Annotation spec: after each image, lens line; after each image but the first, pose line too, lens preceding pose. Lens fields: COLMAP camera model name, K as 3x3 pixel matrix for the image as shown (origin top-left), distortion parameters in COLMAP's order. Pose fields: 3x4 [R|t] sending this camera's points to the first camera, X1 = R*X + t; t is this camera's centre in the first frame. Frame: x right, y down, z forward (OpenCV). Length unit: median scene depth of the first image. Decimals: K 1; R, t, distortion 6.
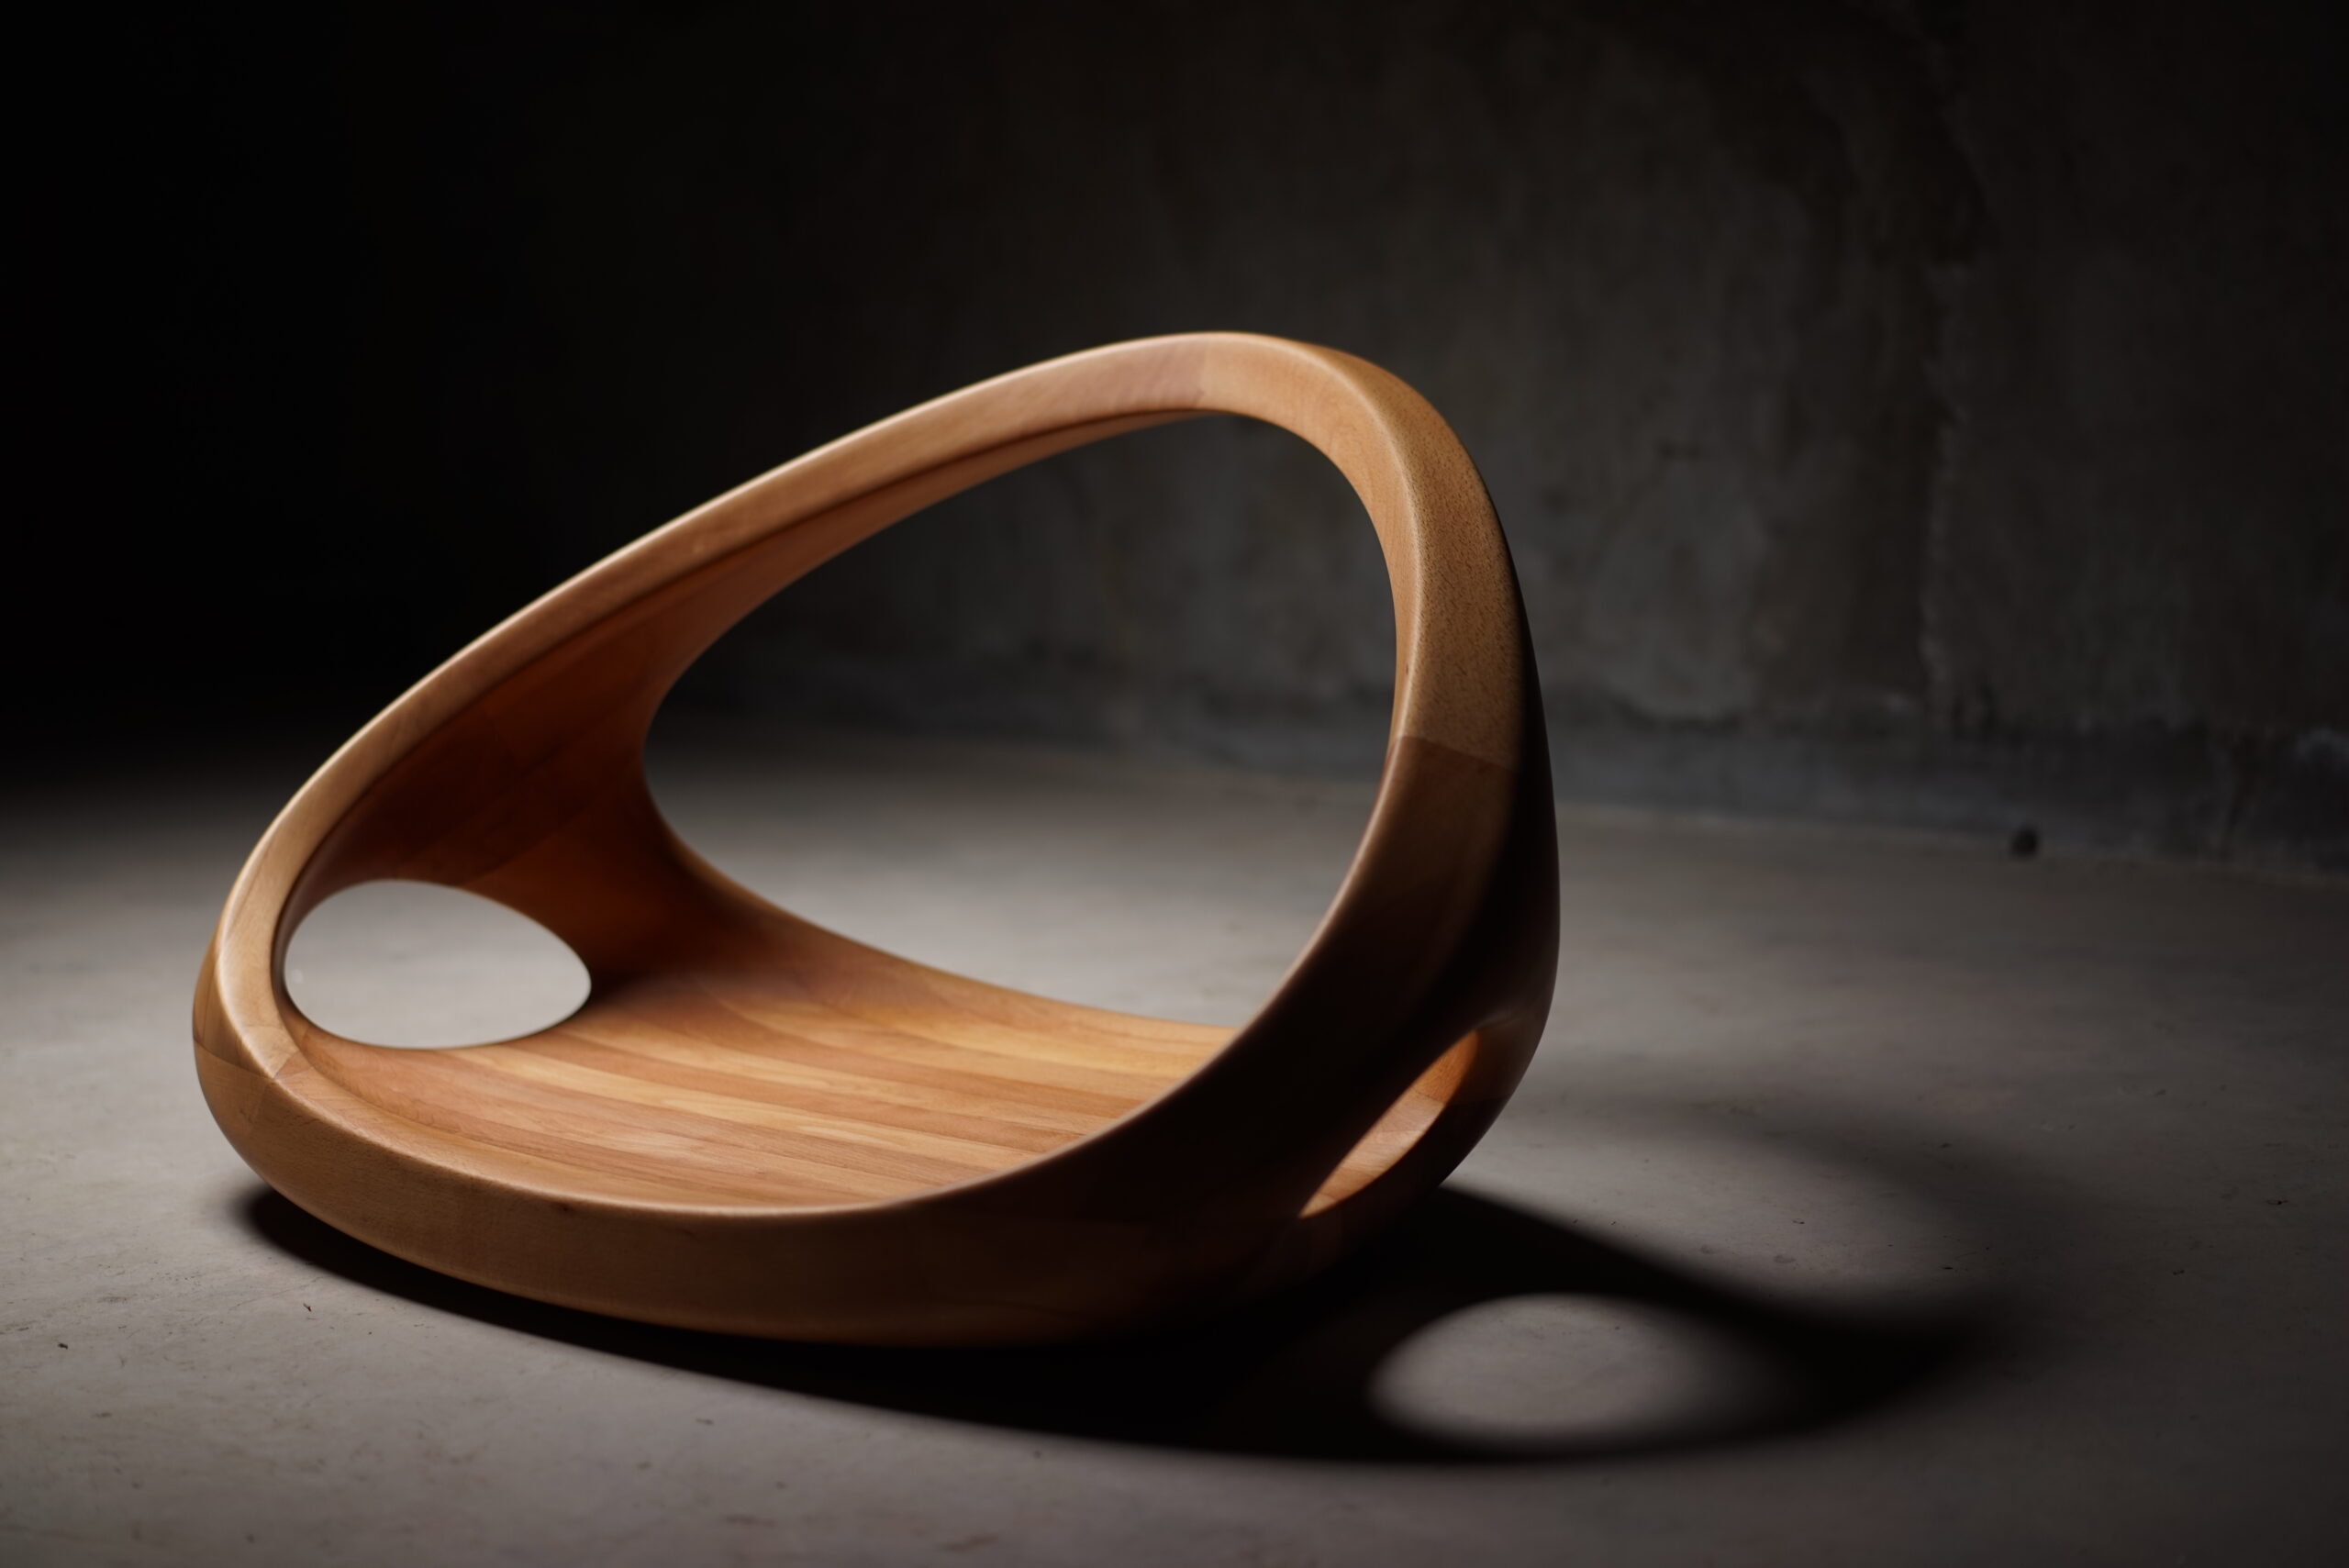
lens RADIAL K [[3689.3, 0, 1174.5], [0, 3689.3, 784.0], [0, 0, 1]] dist [0.004519, 0.009560]
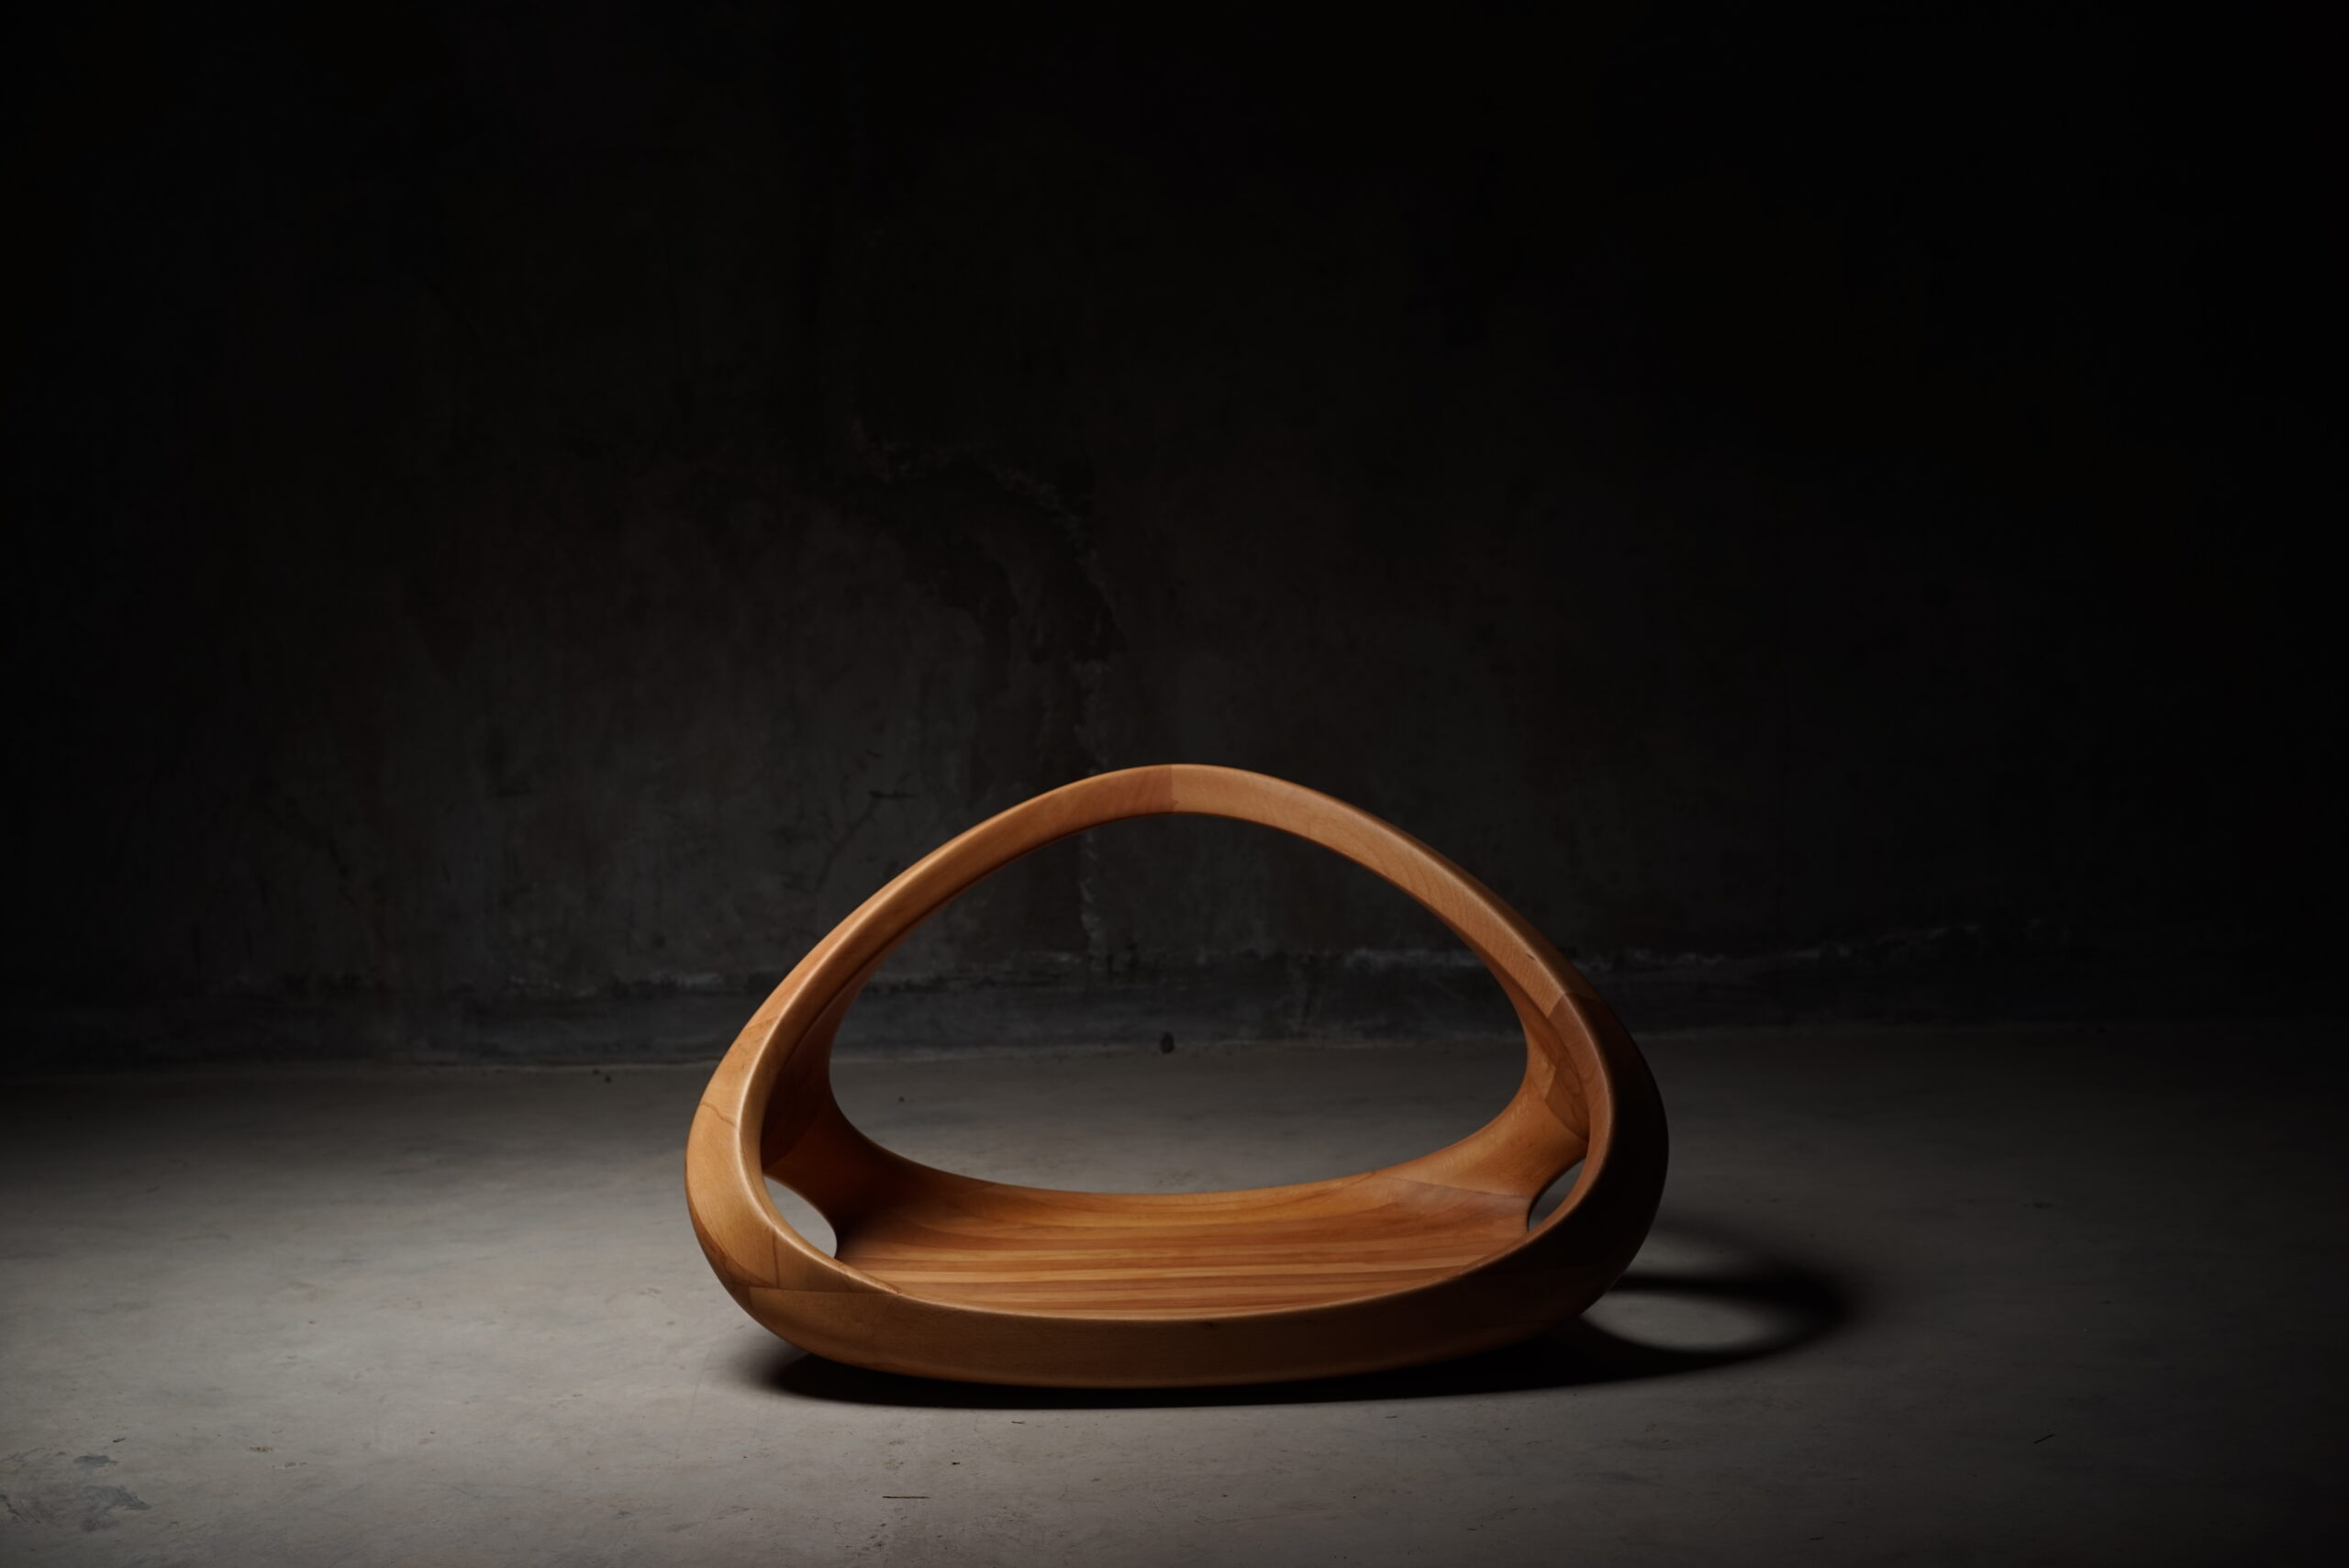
lens RADIAL K [[3689.3, 0, 1174.5], [0, 3689.3, 784.0], [0, 0, 1]] dist [0.004519, 0.009560]
pose [[0.787481, -0.066789, 0.612710, -0.695501], [0.104171, 0.994232, -0.025507, -0.051564], [-0.607472, 0.083913, 0.789896, -0.195206]]
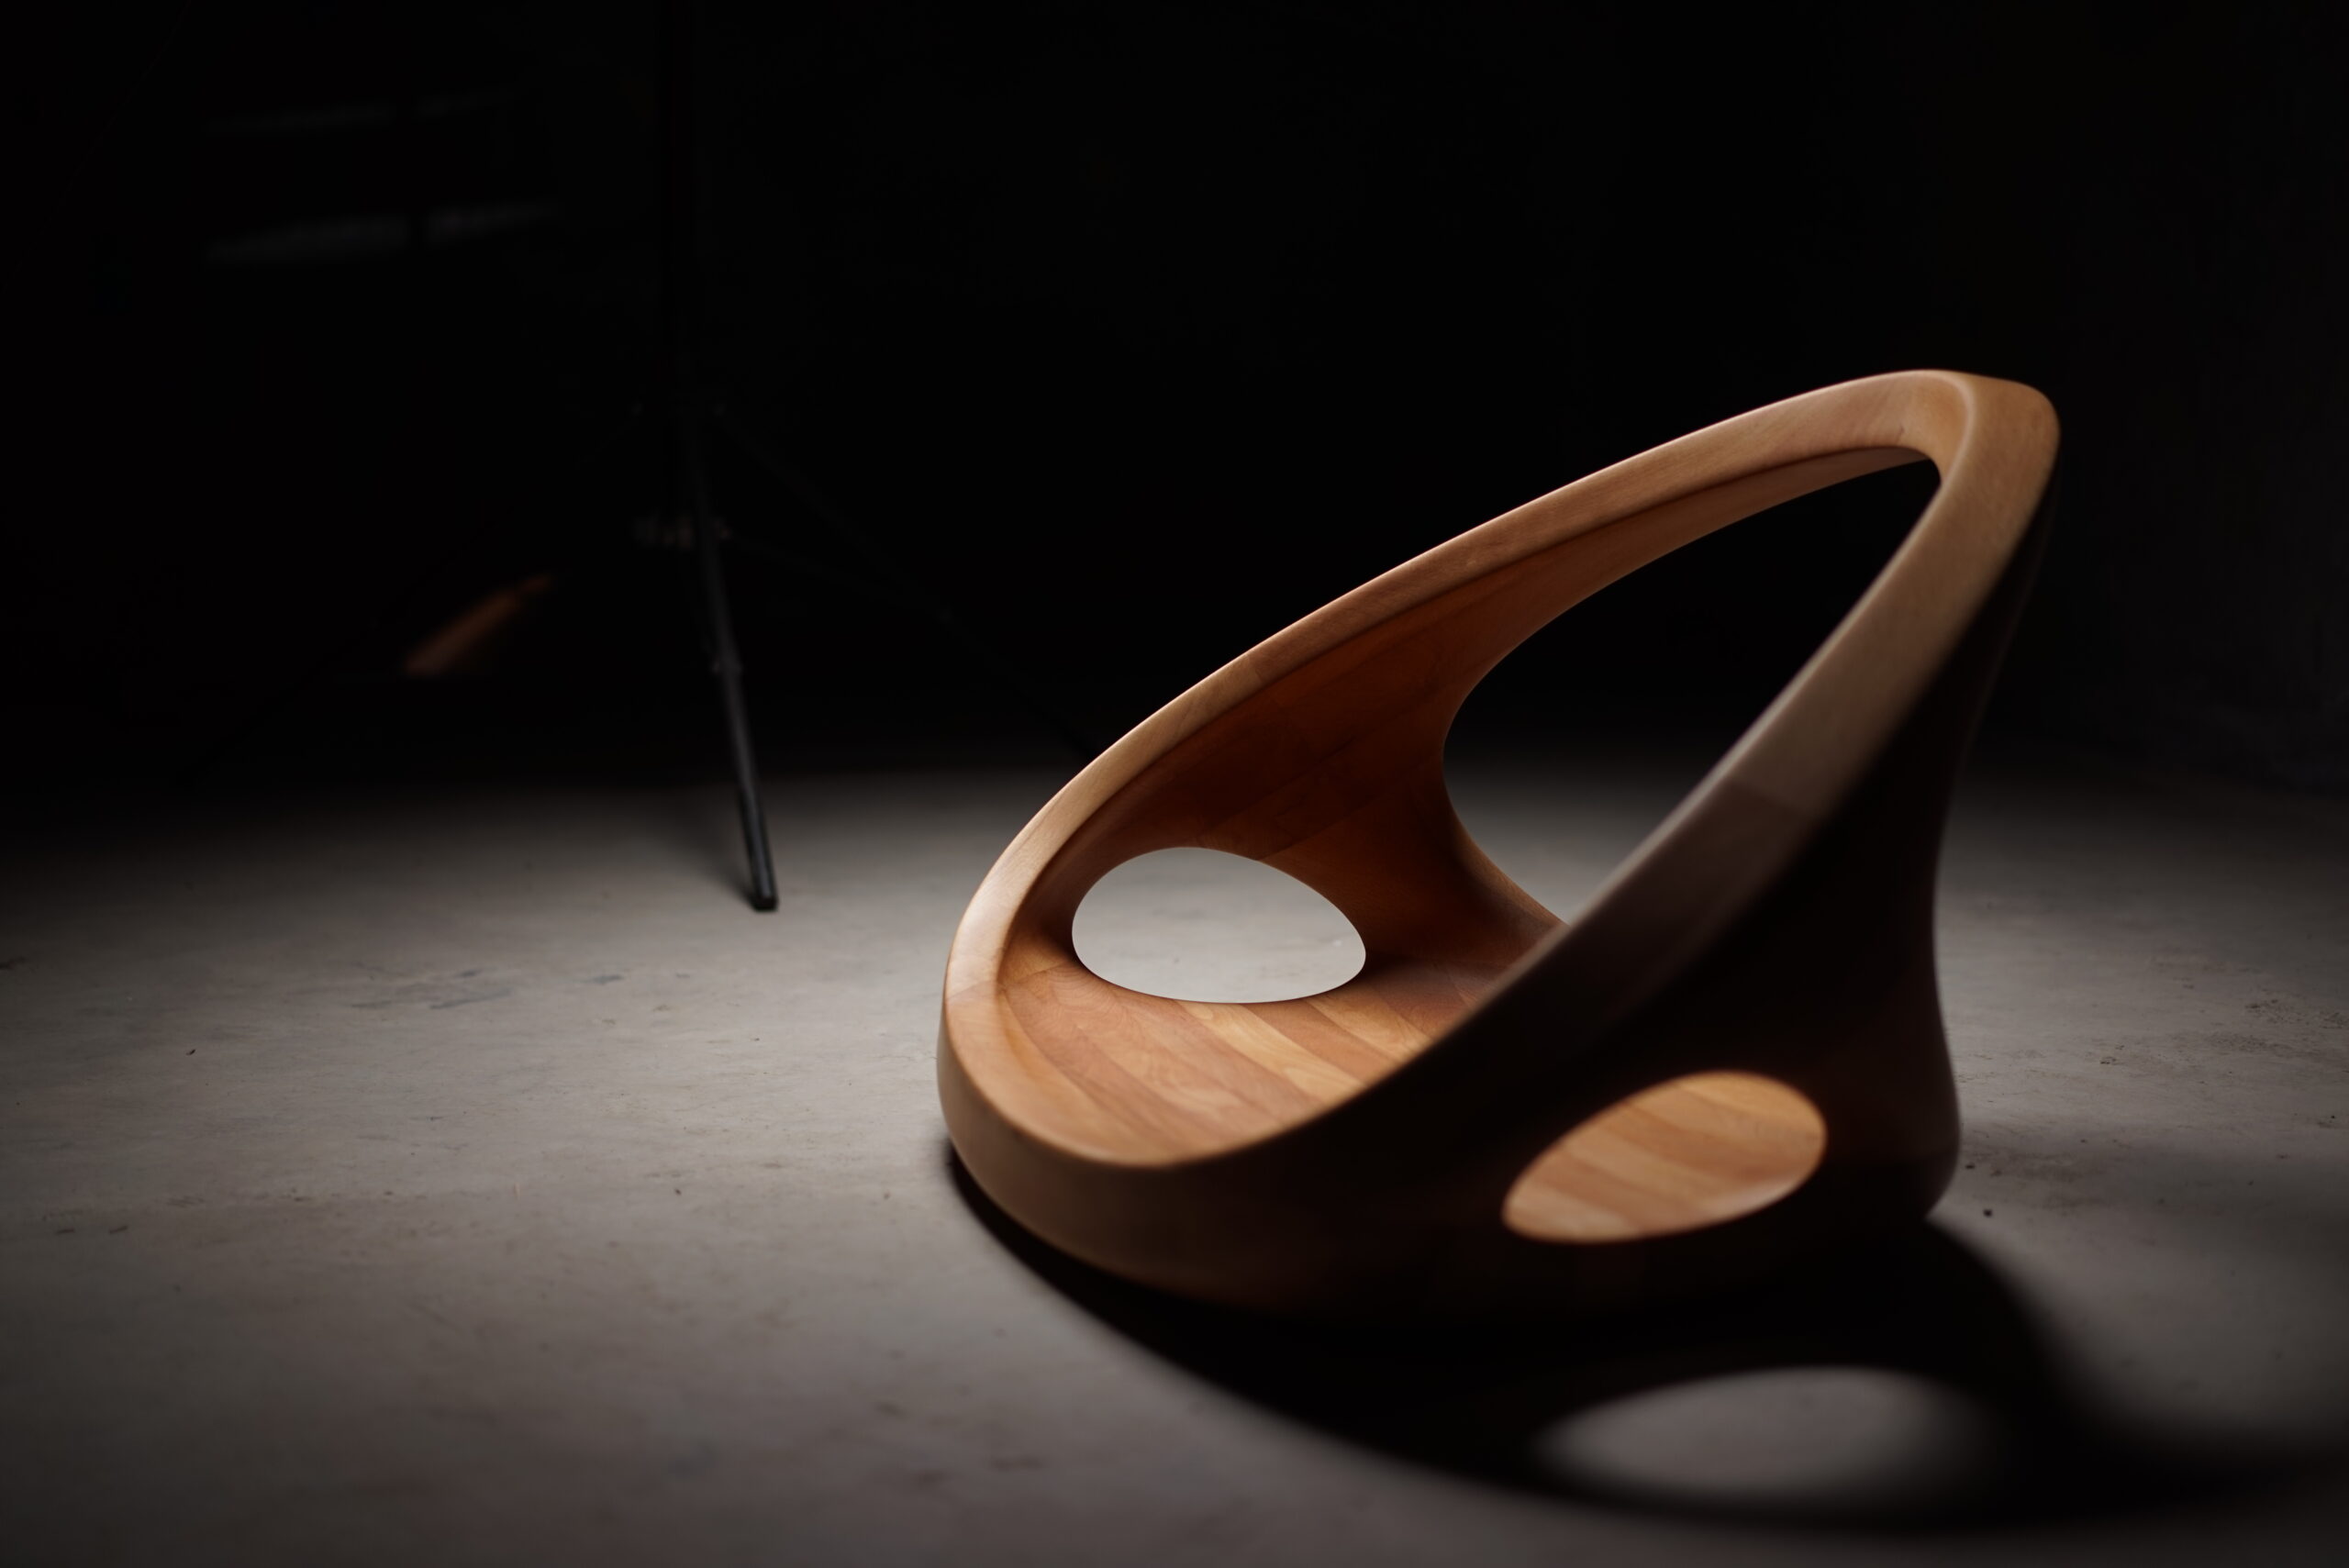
lens RADIAL K [[3689.3, 0, 1174.5], [0, 3689.3, 784.0], [0, 0, 1]] dist [0.004519, 0.009560]
pose [[0.829788, 0.086042, -0.551406, 0.280640], [-0.092566, 0.995577, 0.016052, -0.007109], [0.550348, 0.037722, 0.834083, 0.054176]]
